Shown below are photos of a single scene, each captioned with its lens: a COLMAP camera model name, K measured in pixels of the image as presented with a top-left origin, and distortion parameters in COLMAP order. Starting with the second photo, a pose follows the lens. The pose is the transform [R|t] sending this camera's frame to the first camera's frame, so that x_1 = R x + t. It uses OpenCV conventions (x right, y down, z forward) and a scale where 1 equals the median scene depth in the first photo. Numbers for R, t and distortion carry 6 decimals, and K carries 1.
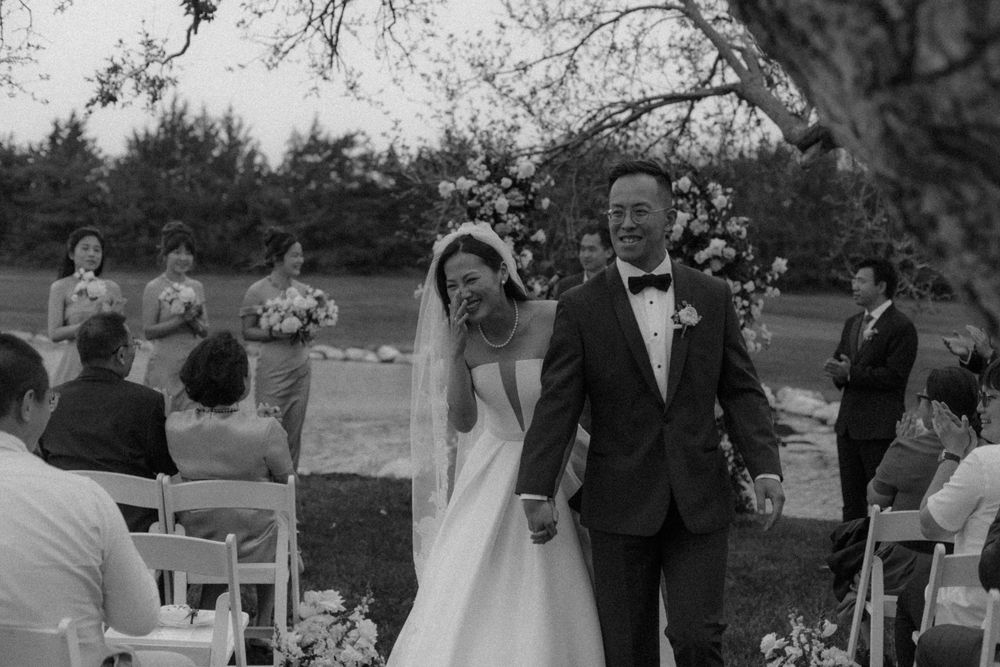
lens RADIAL K [[1463.4, 0, 495.3], [0, 1463.4, 324.1], [0, 0, 1]] dist [0.014839, 0.000000]
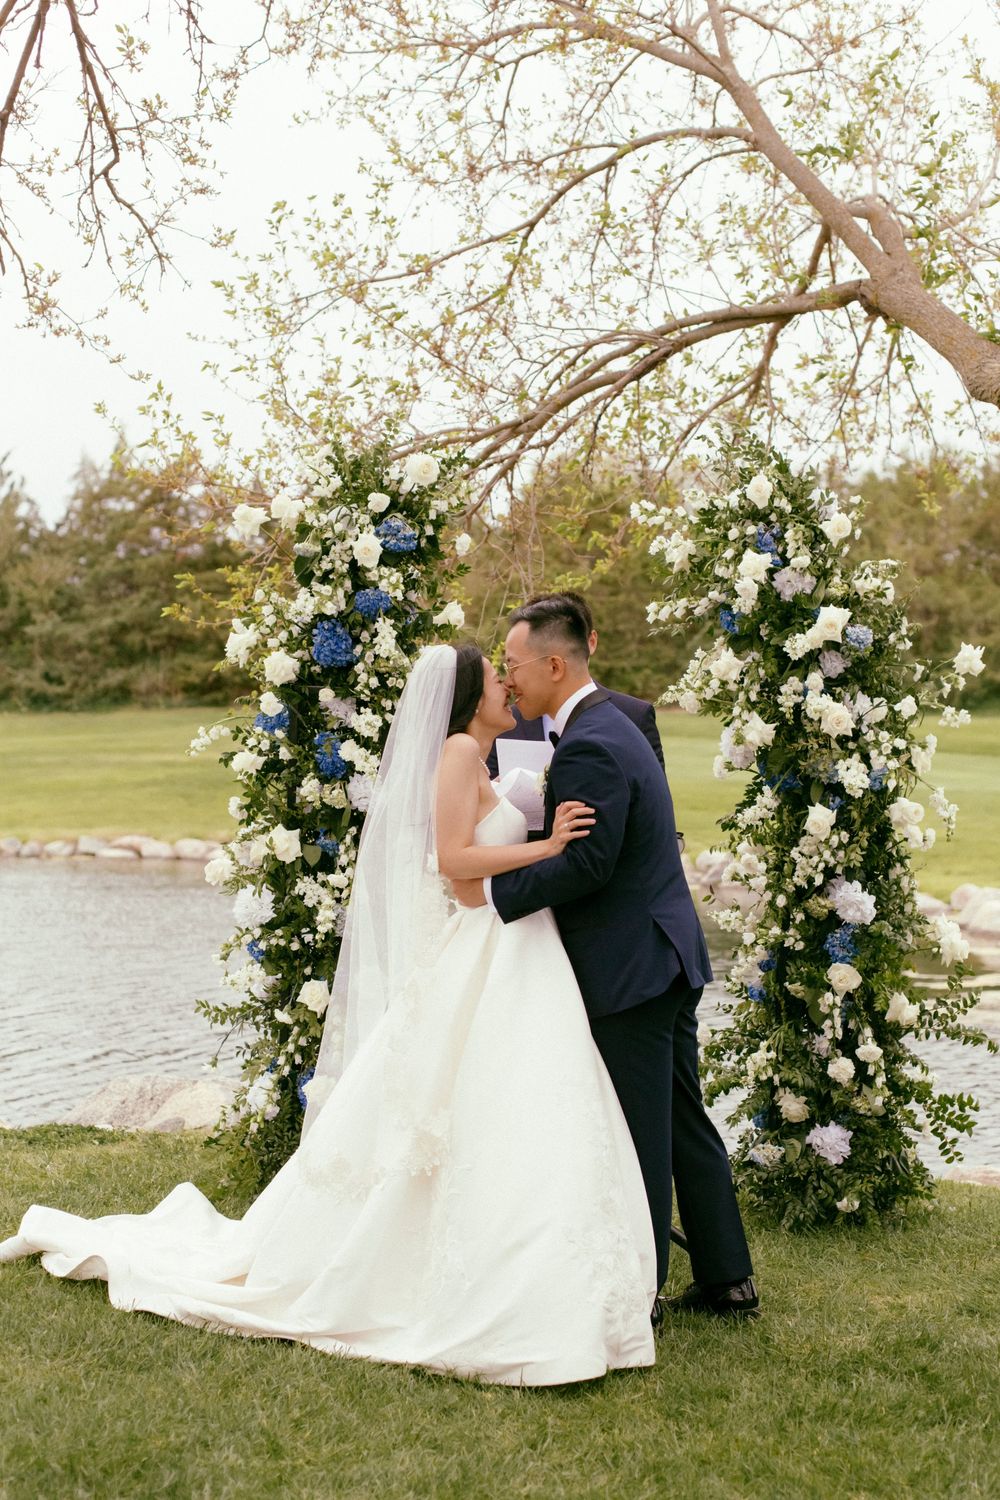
lens RADIAL K [[2518.3, 0, 496.2], [0, 2518.3, 761.8], [0, 0, 1]] dist [0.010139, 0.000000]
pose [[0.999263, -0.034864, 0.016041, 0.029262], [0.034988, 0.999360, -0.007478, -0.006726], [-0.015770, 0.008034, 0.999843, 0.197485]]
